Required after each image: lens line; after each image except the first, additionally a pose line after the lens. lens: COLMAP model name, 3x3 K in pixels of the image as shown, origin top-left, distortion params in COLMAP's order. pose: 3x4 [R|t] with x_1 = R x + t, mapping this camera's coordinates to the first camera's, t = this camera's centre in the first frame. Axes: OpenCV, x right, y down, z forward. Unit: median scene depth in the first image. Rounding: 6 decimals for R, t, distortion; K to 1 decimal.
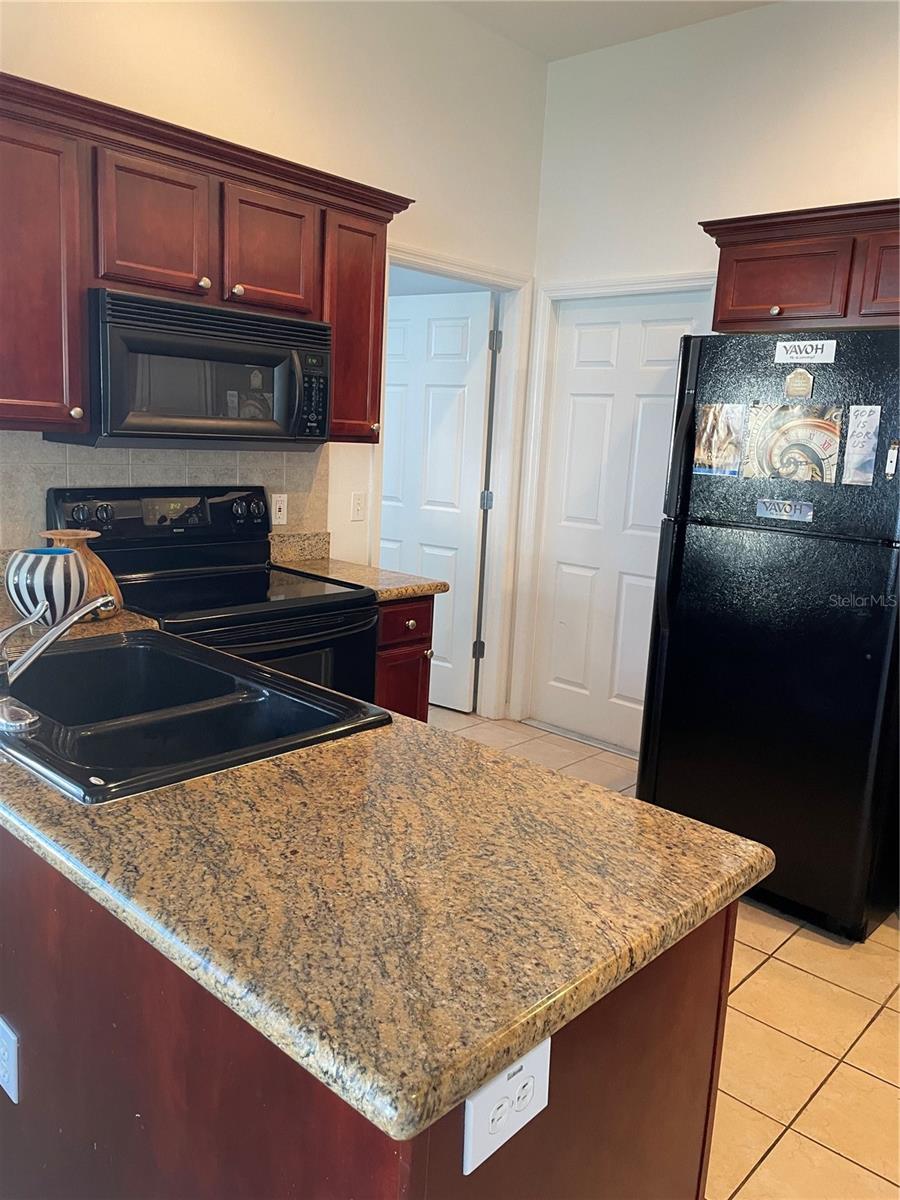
lens RADIAL K [[910.4, 0, 447.4], [0, 910.4, 594.3], [0, 0, 1]] dist [0.030567, -0.005159]
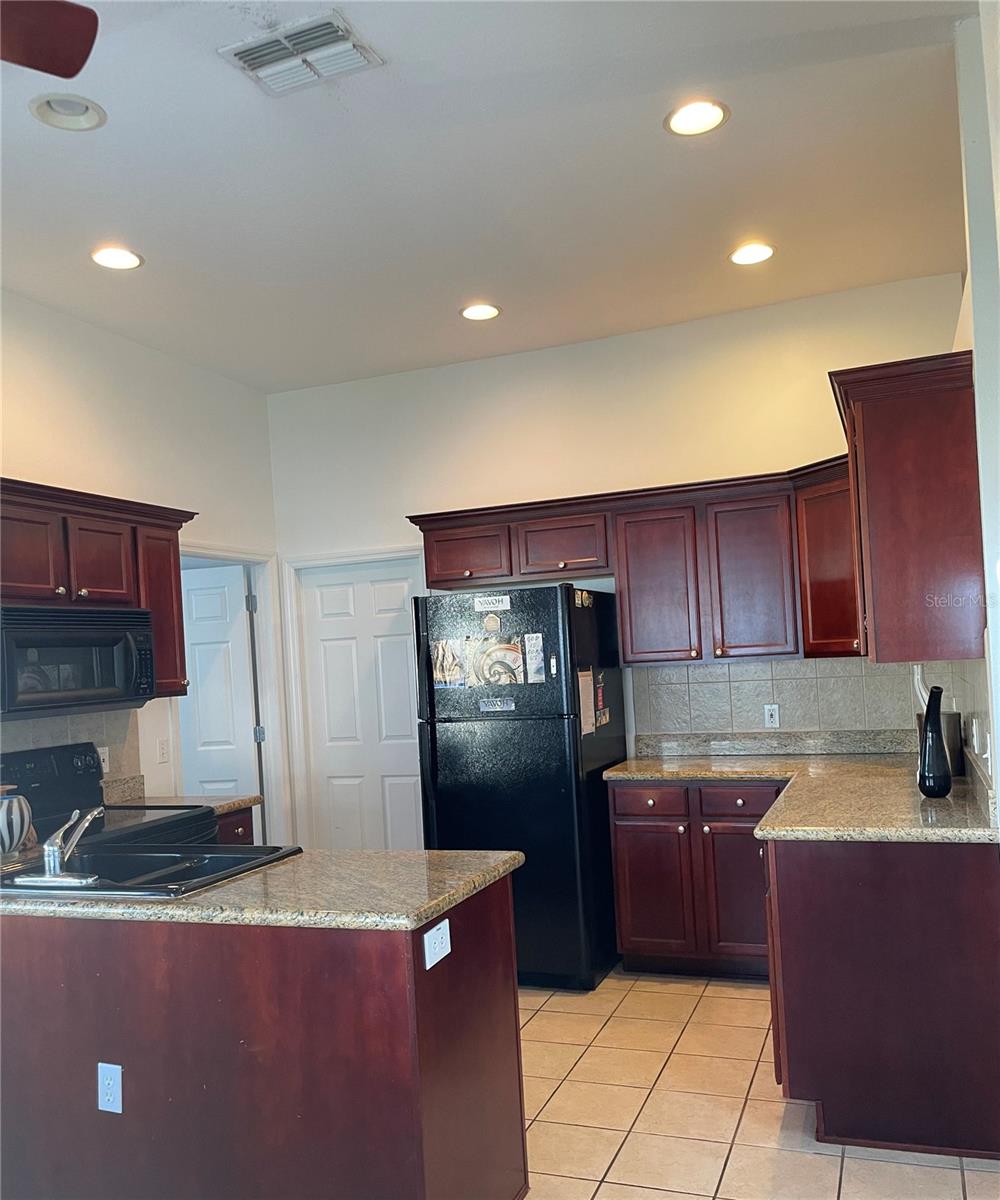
lens RADIAL K [[993.2, 0, 499.7], [0, 993.2, 656.4], [0, 0, 1]] dist [0.010009, 0.001642]
pose [[0.926895, -0.105811, 0.360098, -0.187934], [0.169840, 0.973831, -0.151020, 0.070270], [-0.334695, 0.201138, 0.920610, -0.471754]]
